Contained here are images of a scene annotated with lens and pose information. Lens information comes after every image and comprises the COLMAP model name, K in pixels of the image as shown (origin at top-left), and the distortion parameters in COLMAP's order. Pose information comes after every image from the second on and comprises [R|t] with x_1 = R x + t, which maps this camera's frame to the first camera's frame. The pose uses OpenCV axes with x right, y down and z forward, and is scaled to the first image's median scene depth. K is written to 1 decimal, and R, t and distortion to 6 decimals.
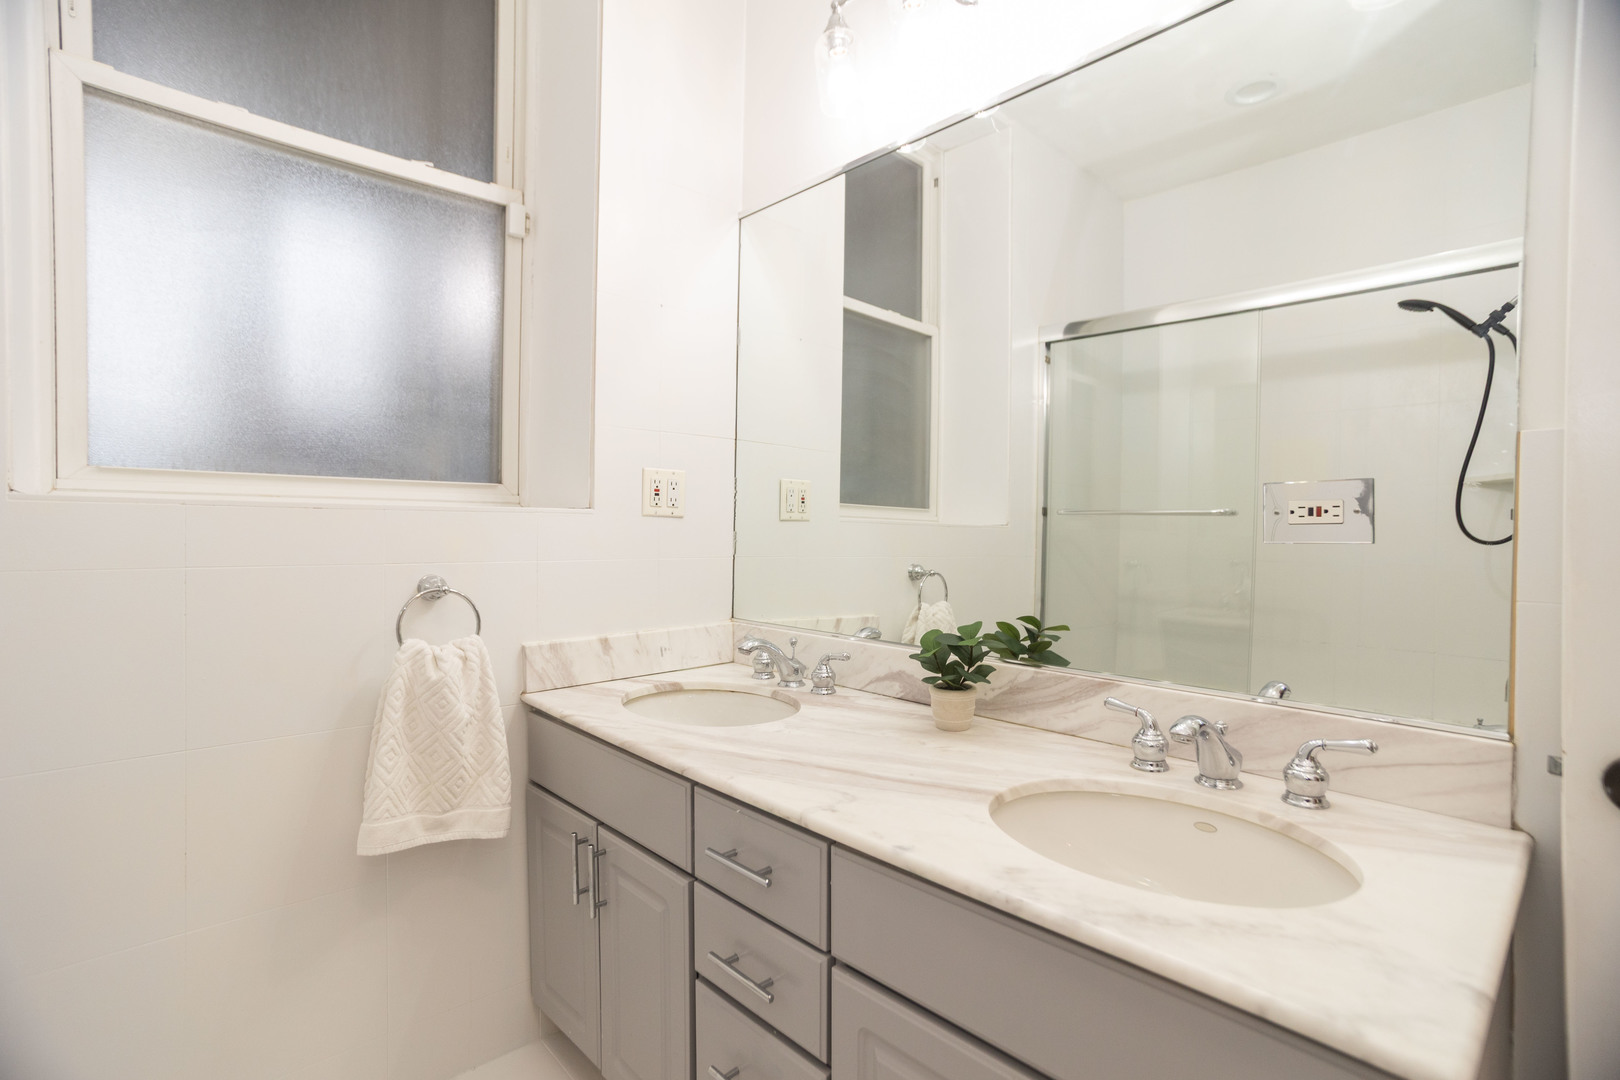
lens RADIAL K [[774.7, 0, 811.0], [0, 774.7, 540.8], [0, 0, 1]] dist [-0.058656, 0.031951]
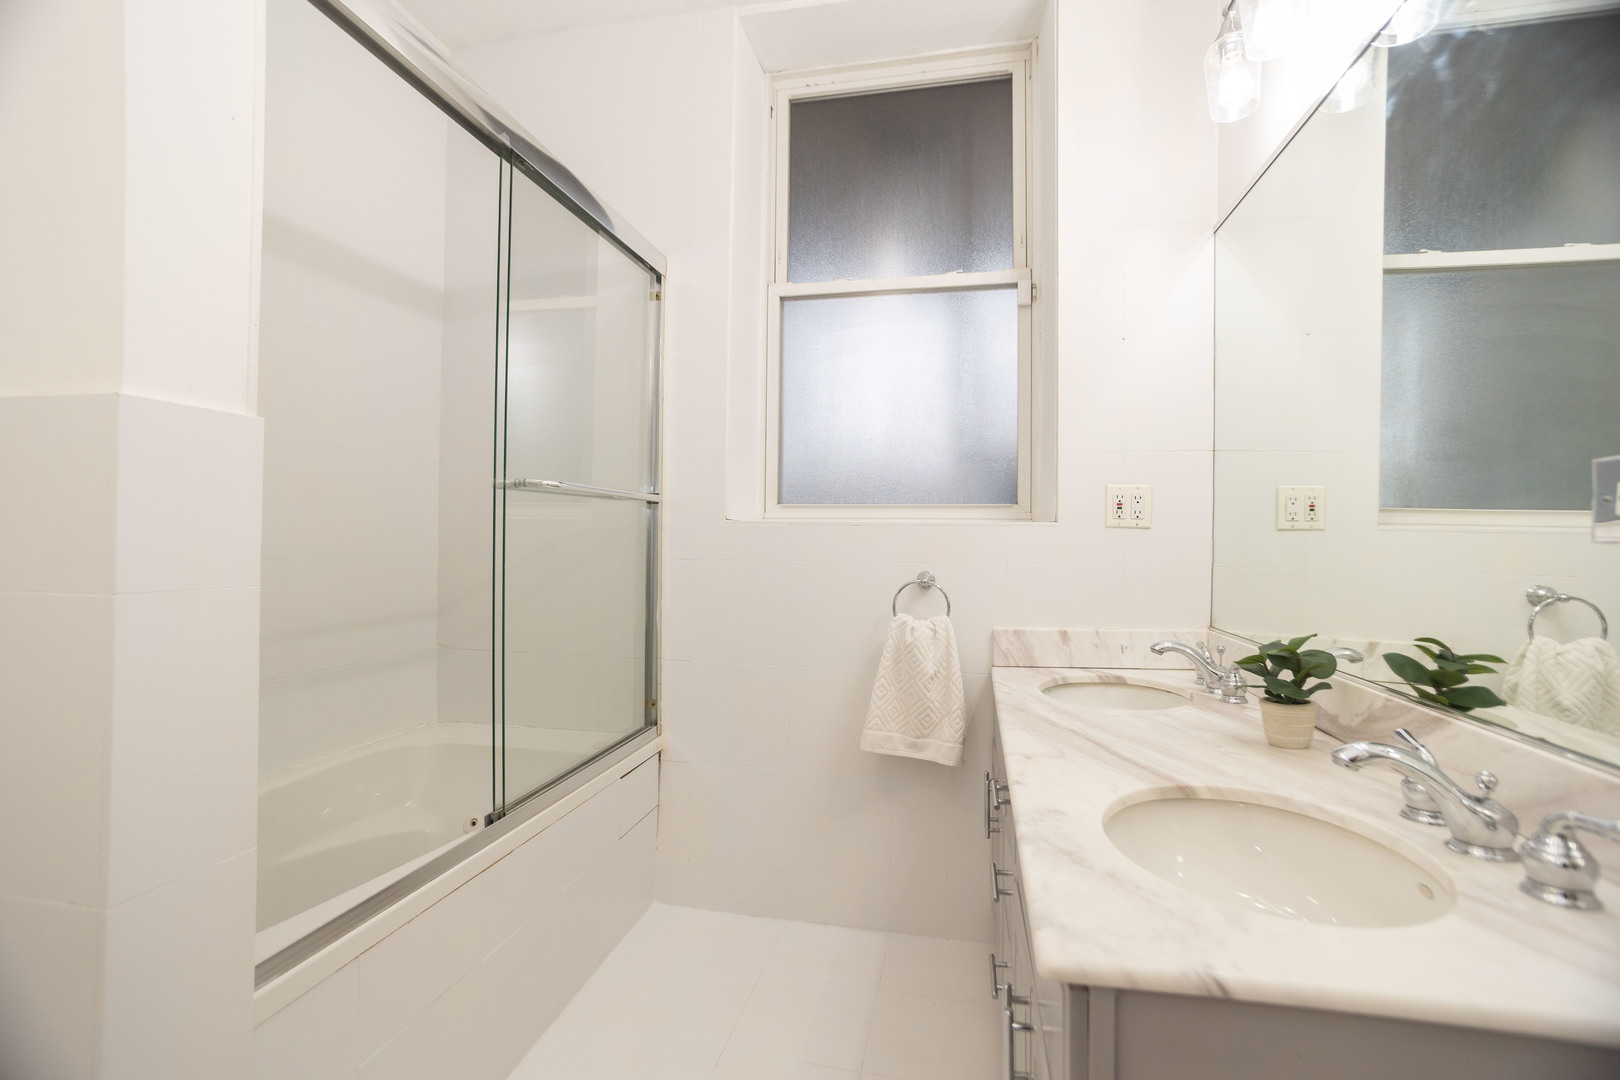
lens RADIAL K [[774.7, 0, 802.1], [0, 774.7, 539.0], [0, 0, 1]] dist [-0.058656, 0.031951]
pose [[0.577580, -0.008978, -0.816284, 0.558952], [-0.013698, 0.999692, -0.020688, 0.017975], [0.816219, 0.023131, 0.577280, -0.015903]]
